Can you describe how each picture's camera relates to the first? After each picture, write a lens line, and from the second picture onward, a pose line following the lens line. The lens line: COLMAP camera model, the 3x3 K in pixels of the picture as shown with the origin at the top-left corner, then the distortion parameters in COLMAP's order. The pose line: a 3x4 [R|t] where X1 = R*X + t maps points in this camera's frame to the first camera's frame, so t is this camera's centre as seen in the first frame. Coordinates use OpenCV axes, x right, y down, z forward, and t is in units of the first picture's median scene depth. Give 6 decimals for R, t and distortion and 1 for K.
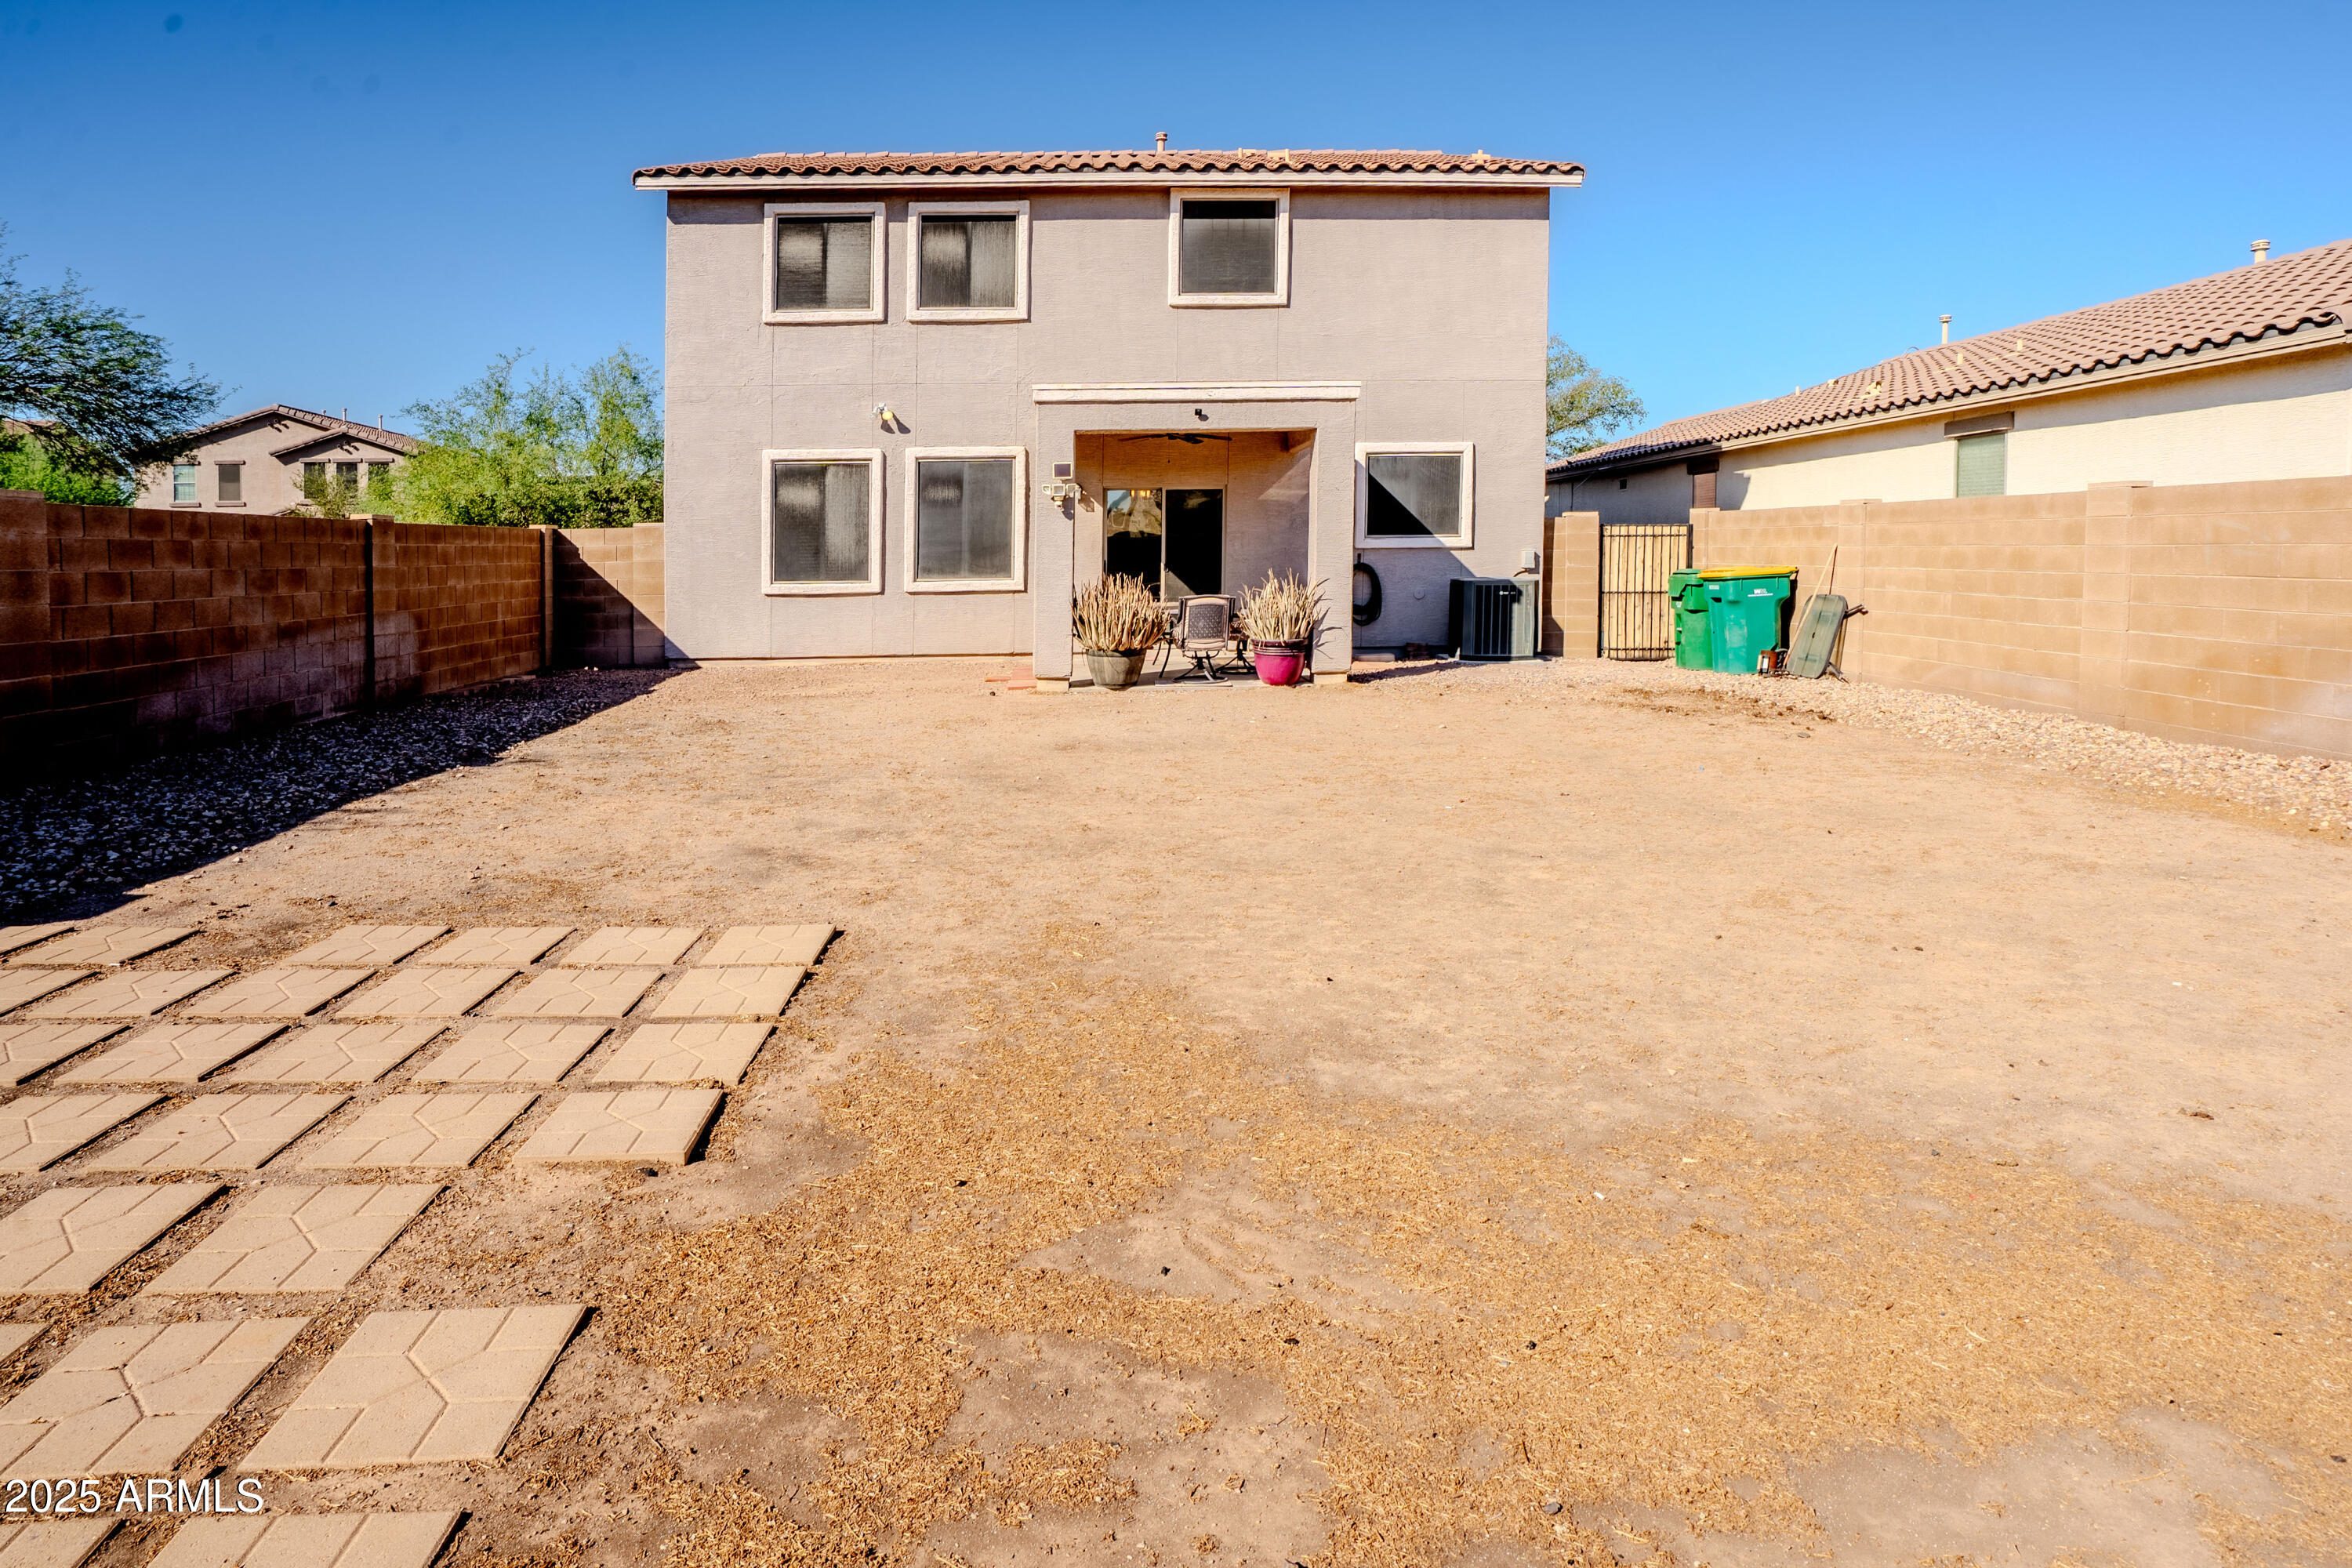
lens RADIAL K [[1256.3, 0, 1138.0], [0, 1256.3, 584.5], [0, 0, 1]] dist [-0.063384, 0.001123]
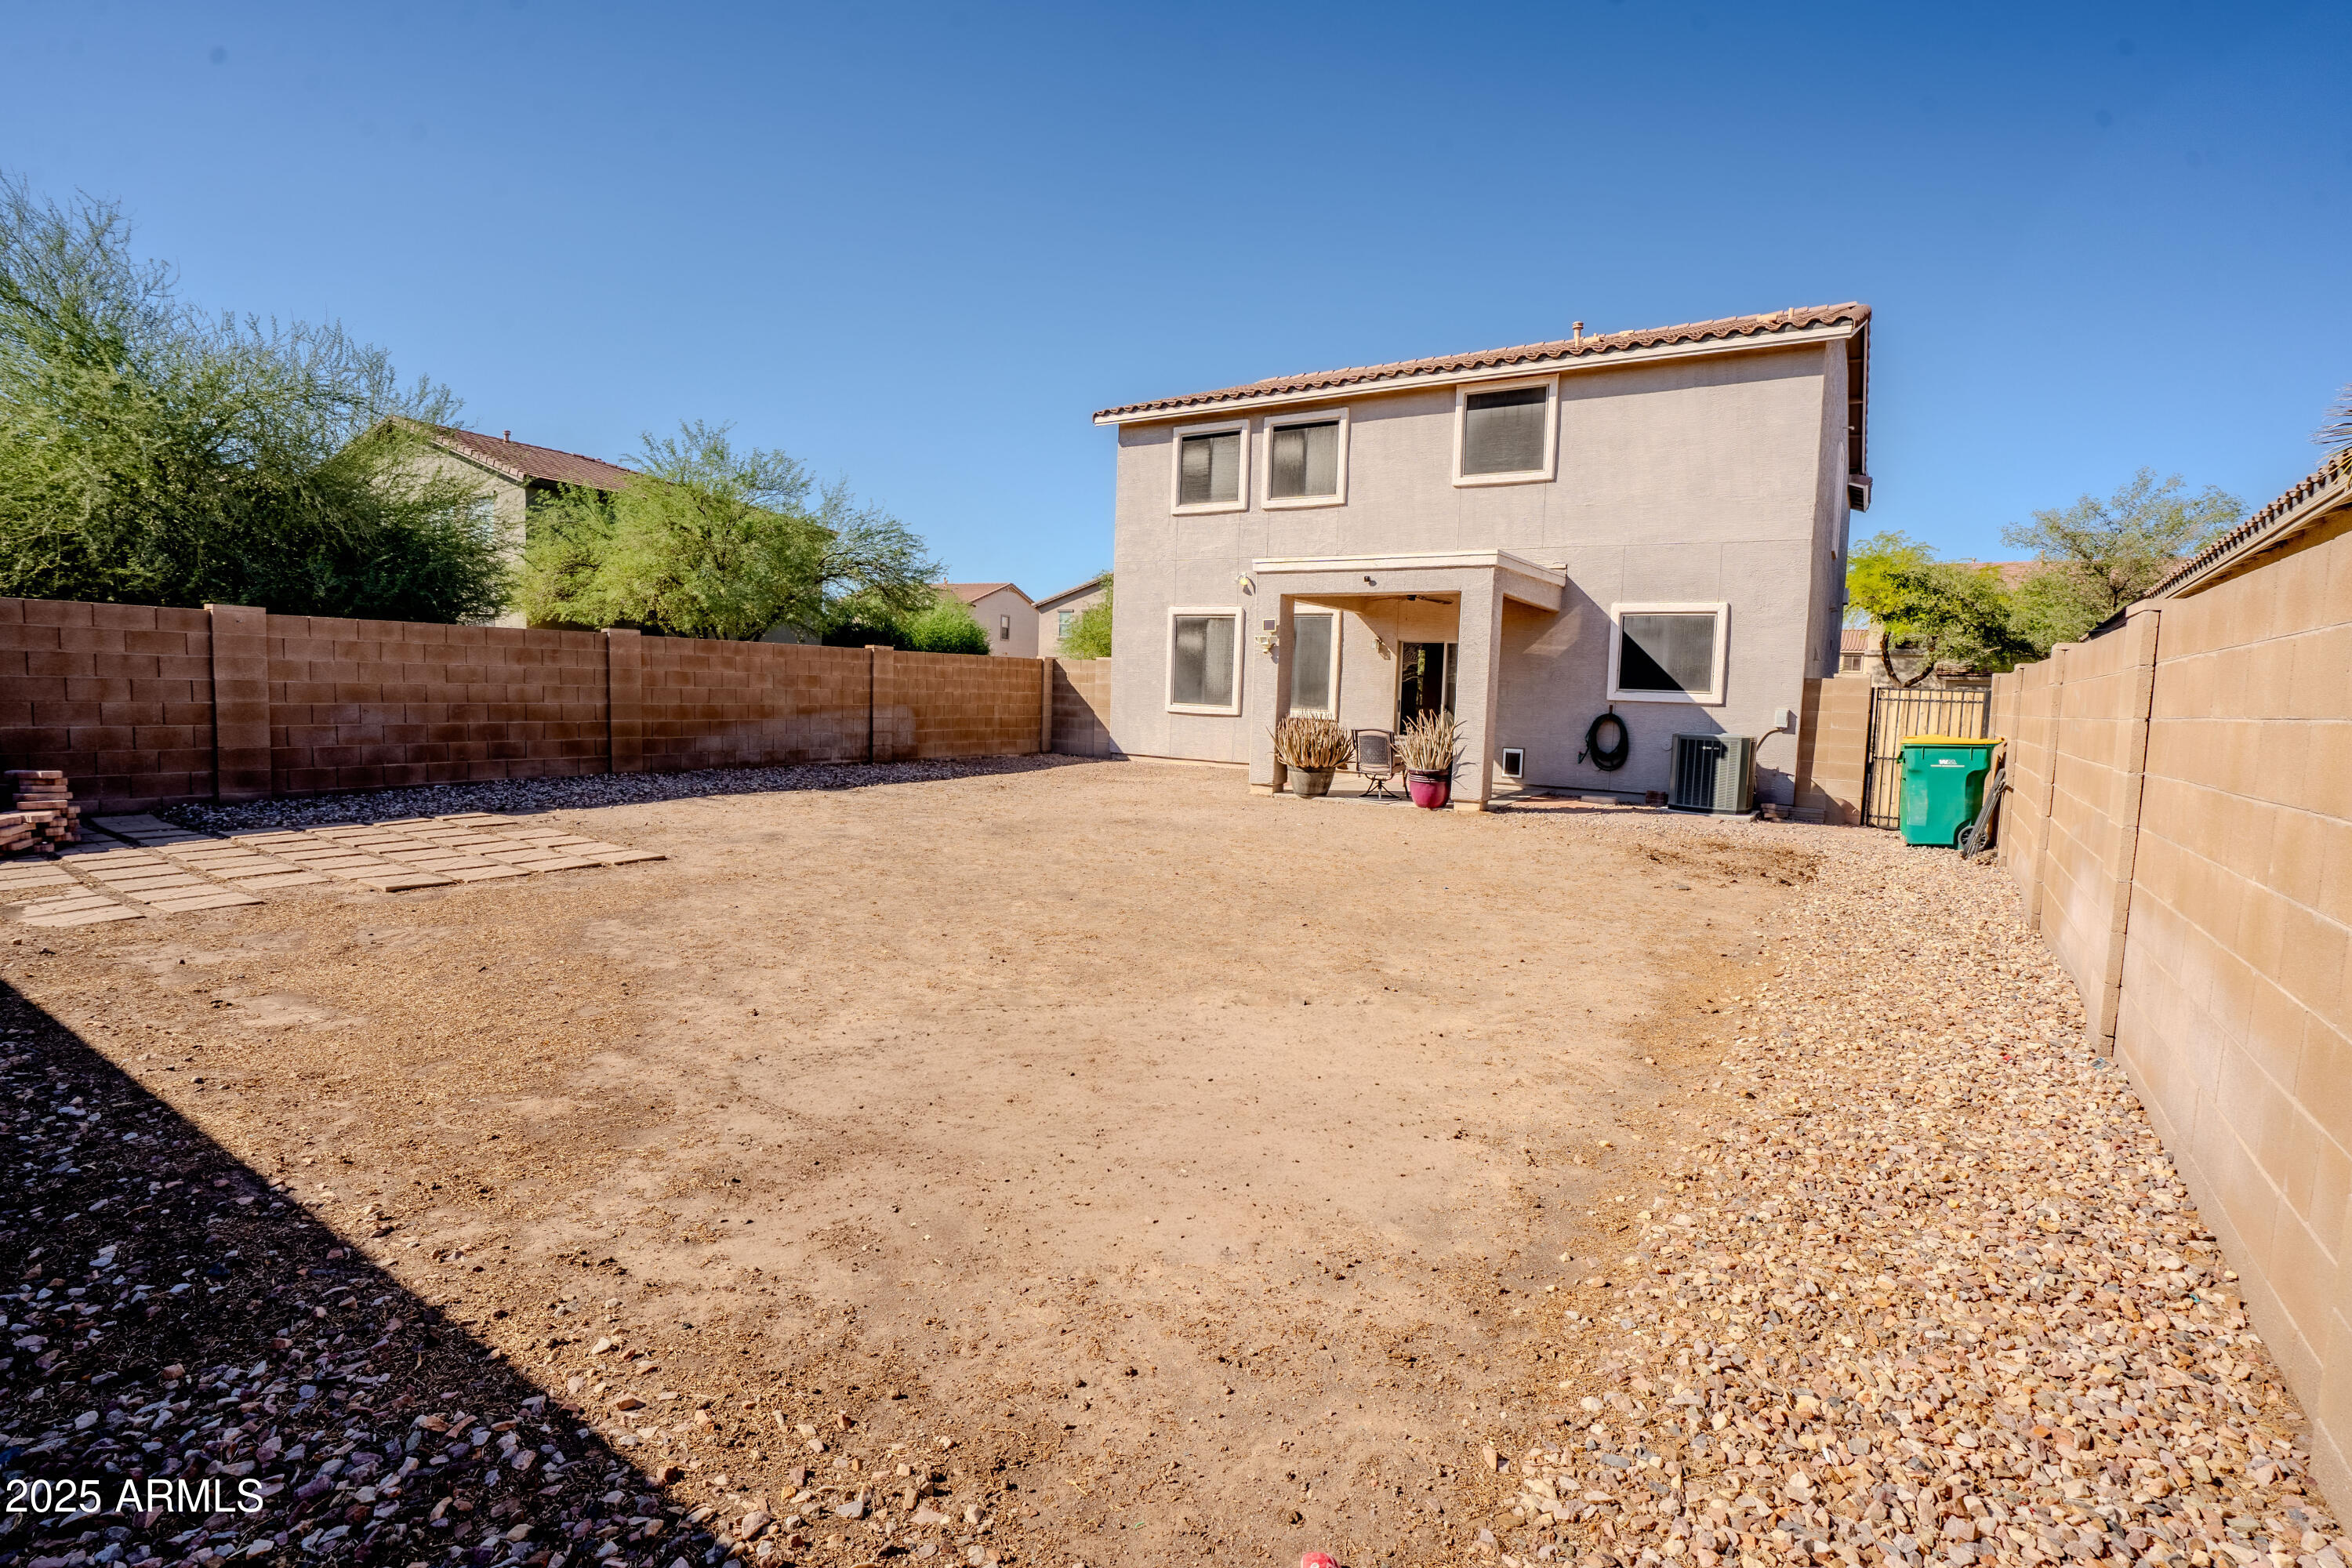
lens RADIAL K [[1090.8, 0, 1182.4], [0, 1090.8, 783.4], [0, 0, 1]] dist [-0.061713, 0.025708]
pose [[0.816891, 0.092586, -0.569313, 0.424755], [-0.059945, 0.995316, 0.075851, -0.005322], [0.573669, -0.027834, 0.818614, 0.008999]]
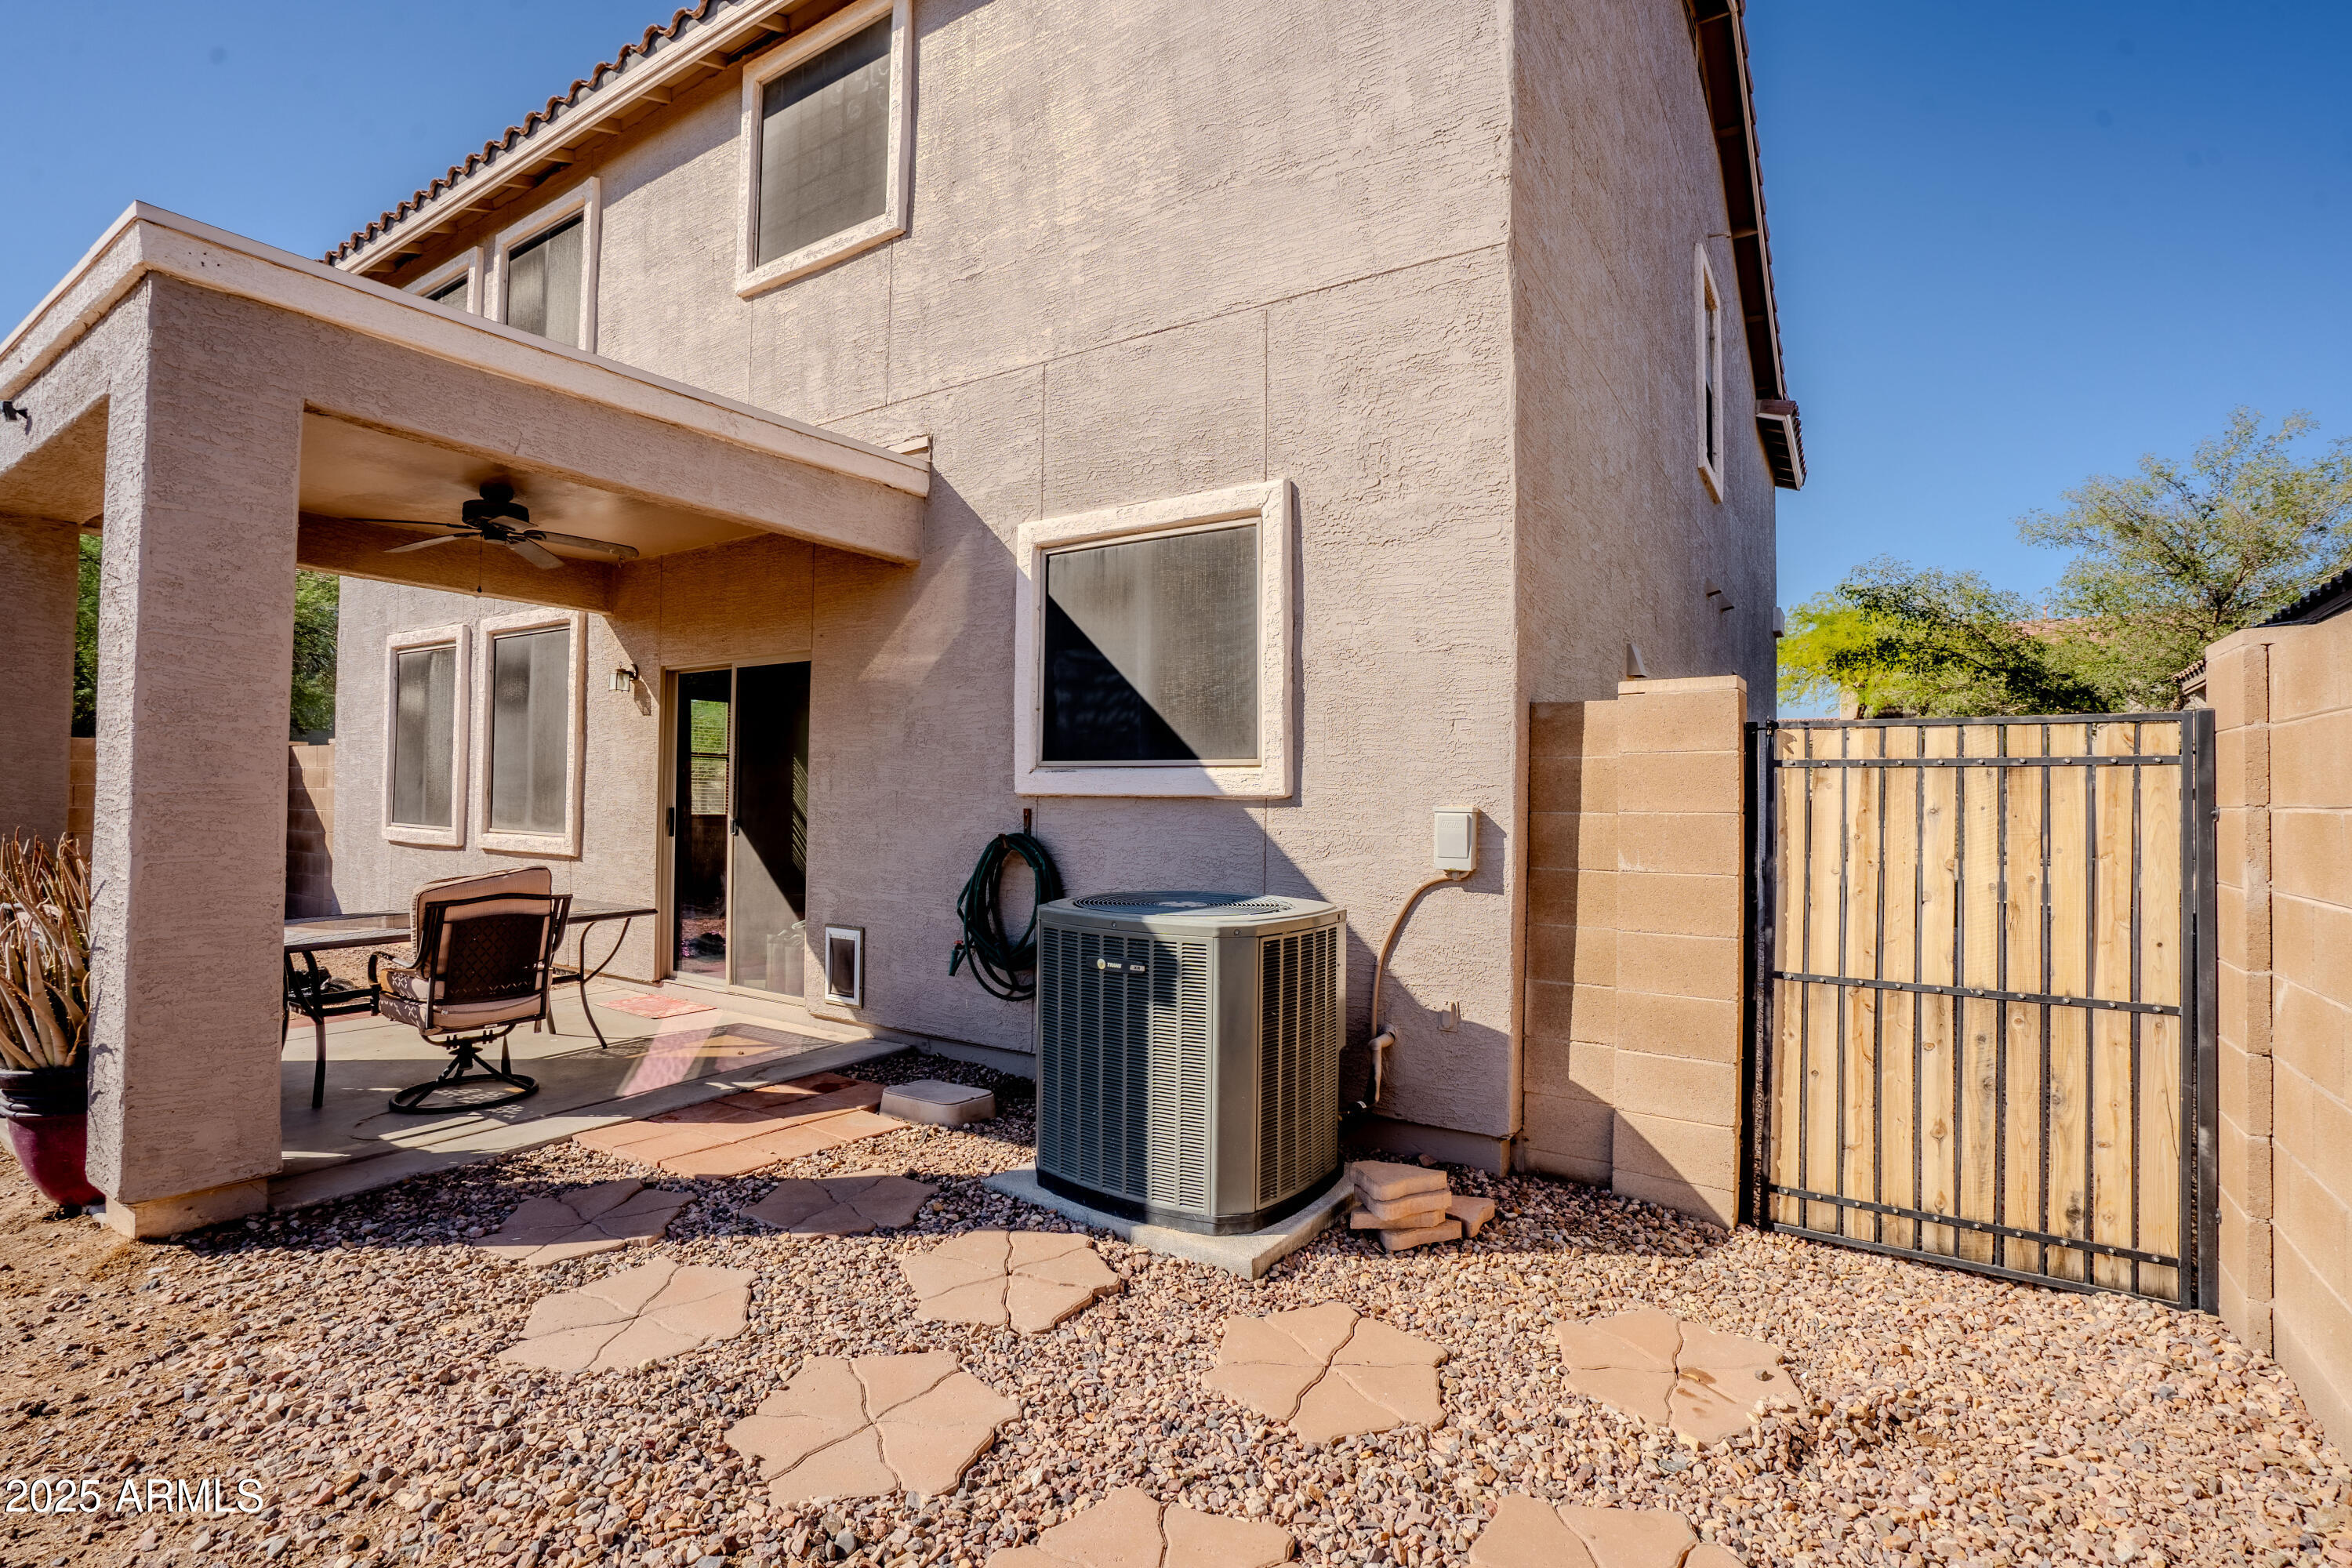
lens RADIAL K [[1090.8, 0, 1182.4], [0, 1090.8, 783.4], [0, 0, 1]] dist [-0.061713, 0.025708]
pose [[0.820066, 0.017280, -0.572008, 0.416394], [-0.039507, 0.998869, -0.026464, -0.025468], [0.570904, 0.044300, 0.819821, 0.766442]]
